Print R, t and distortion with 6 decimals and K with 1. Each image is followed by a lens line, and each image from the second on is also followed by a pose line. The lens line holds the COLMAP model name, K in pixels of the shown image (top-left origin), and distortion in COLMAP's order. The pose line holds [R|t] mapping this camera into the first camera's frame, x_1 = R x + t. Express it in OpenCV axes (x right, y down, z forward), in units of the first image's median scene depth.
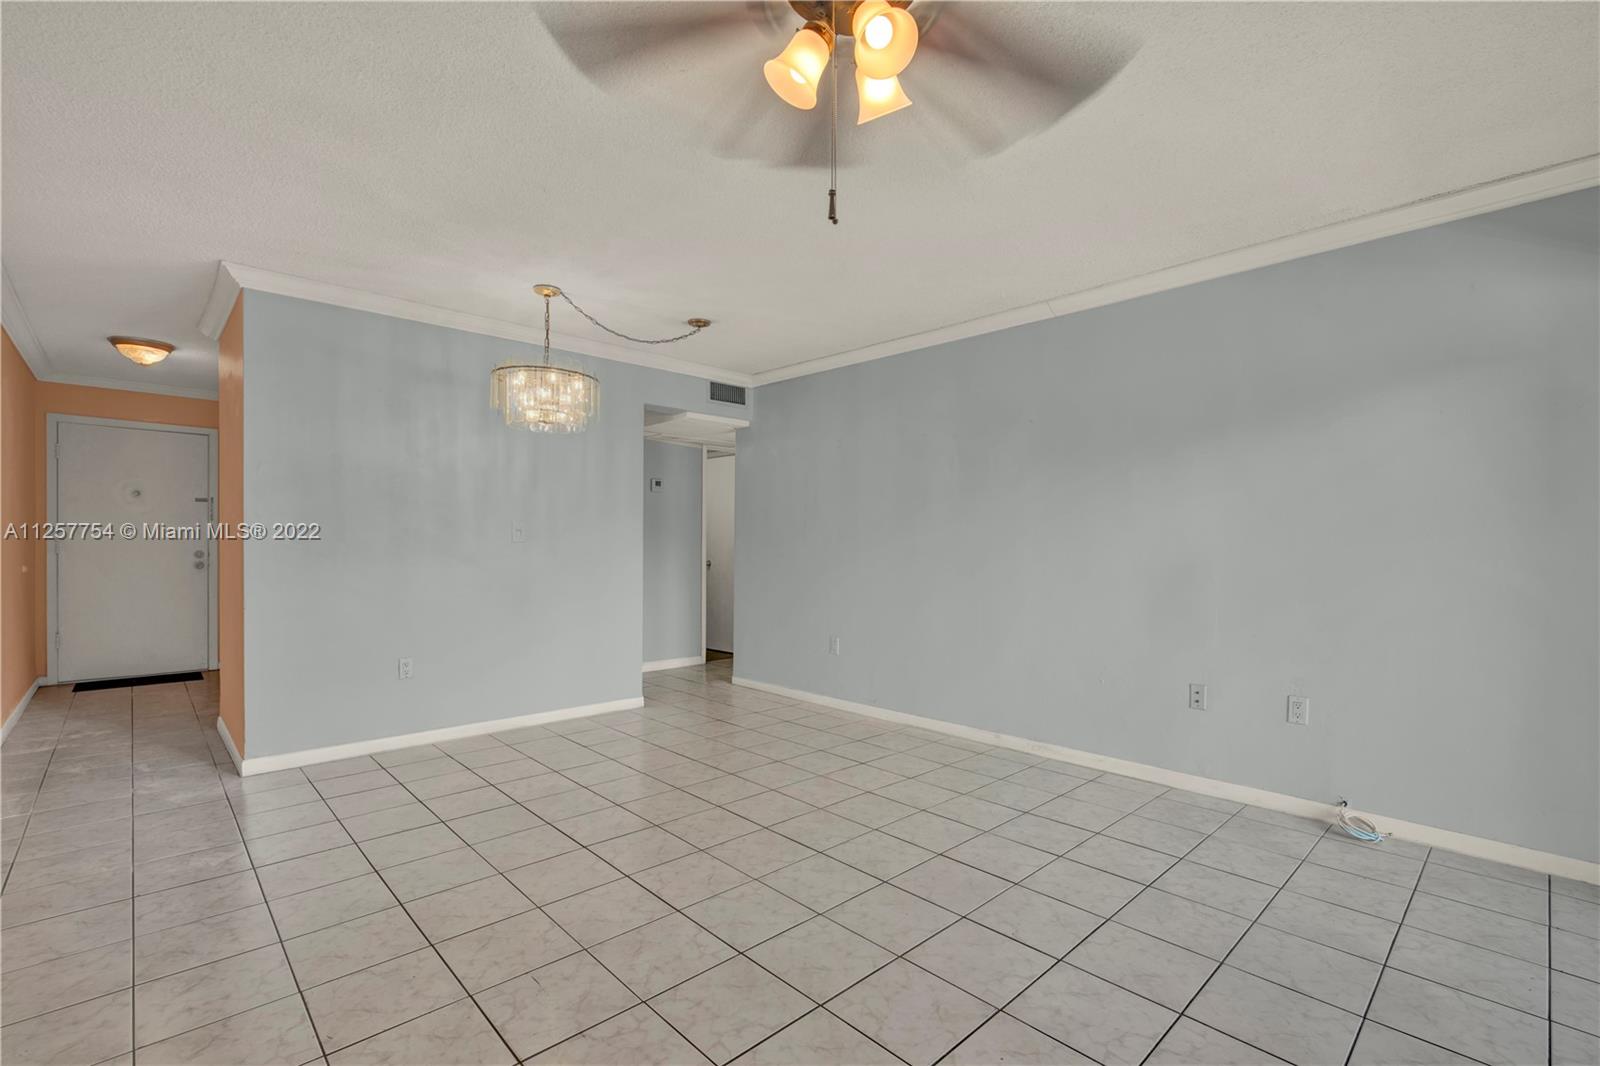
lens RADIAL K [[711.6, 0, 808.1], [0, 711.6, 536.0], [0, 0, 1]] dist [-0.005472, 0.000452]
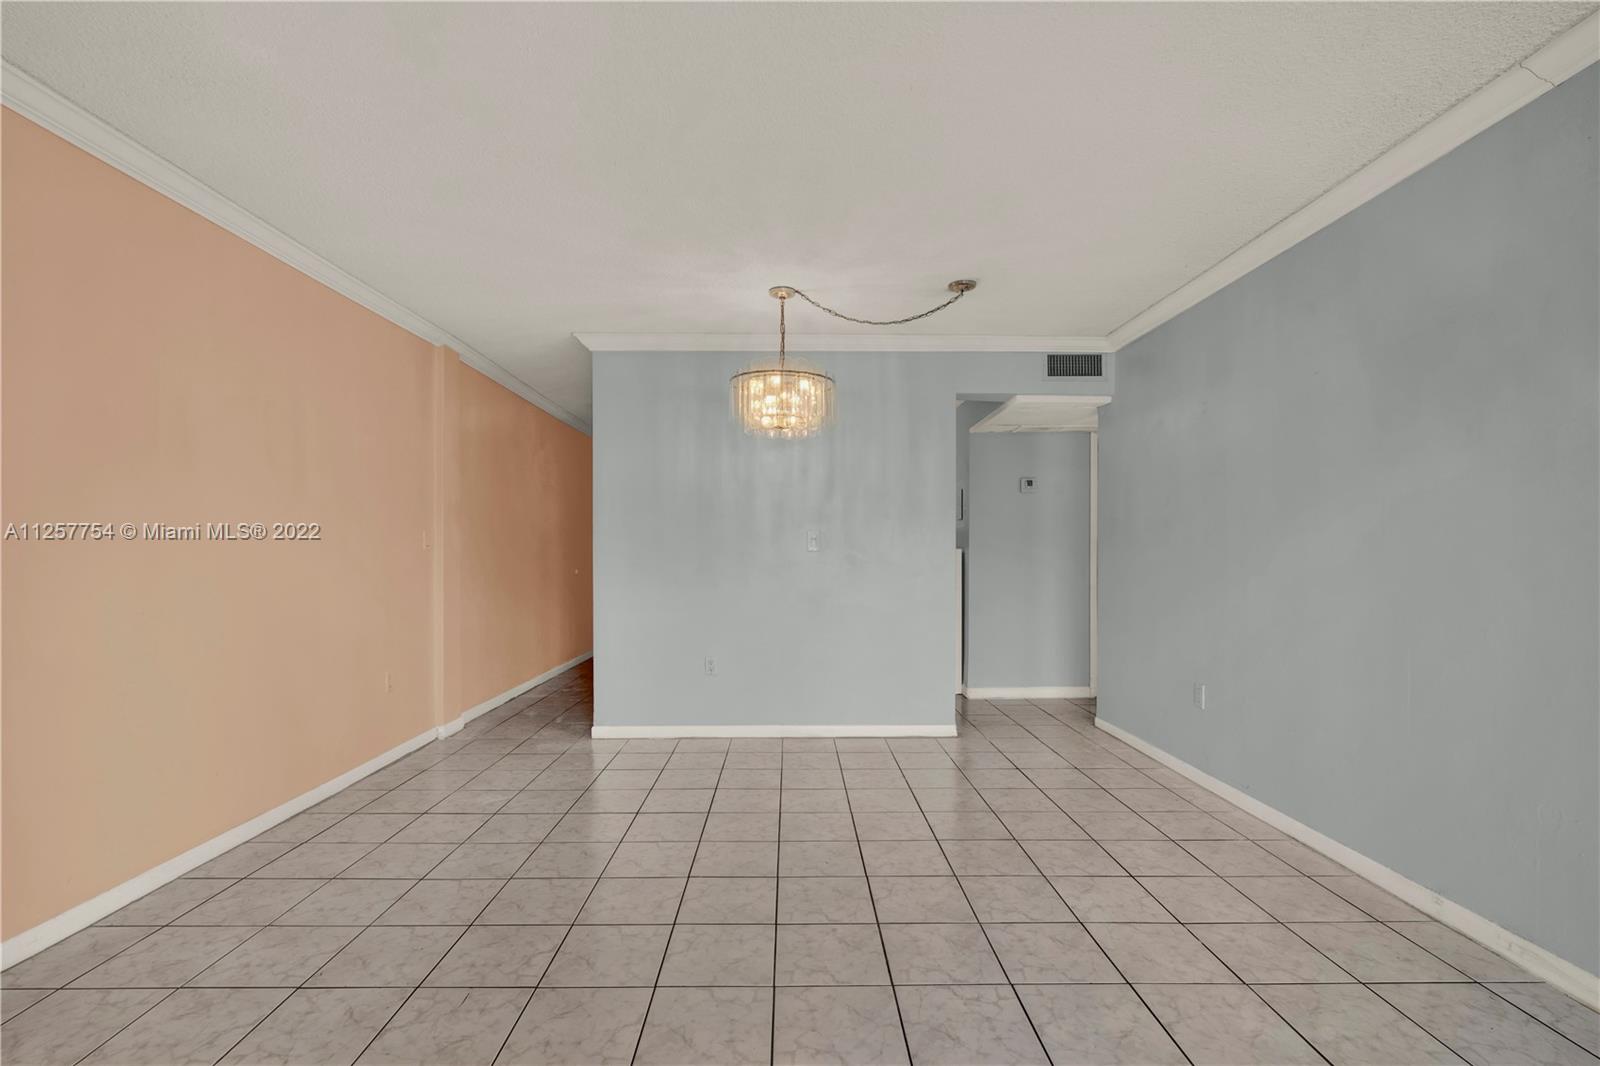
lens RADIAL K [[711.6, 0, 803.1], [0, 711.6, 545.7], [0, 0, 1]] dist [-0.005472, 0.000452]
pose [[0.734376, -0.012708, -0.678624, 0.284937], [0.011405, 0.999915, -0.006383, 0.007883], [0.678647, -0.003052, 0.734458, 0.276443]]
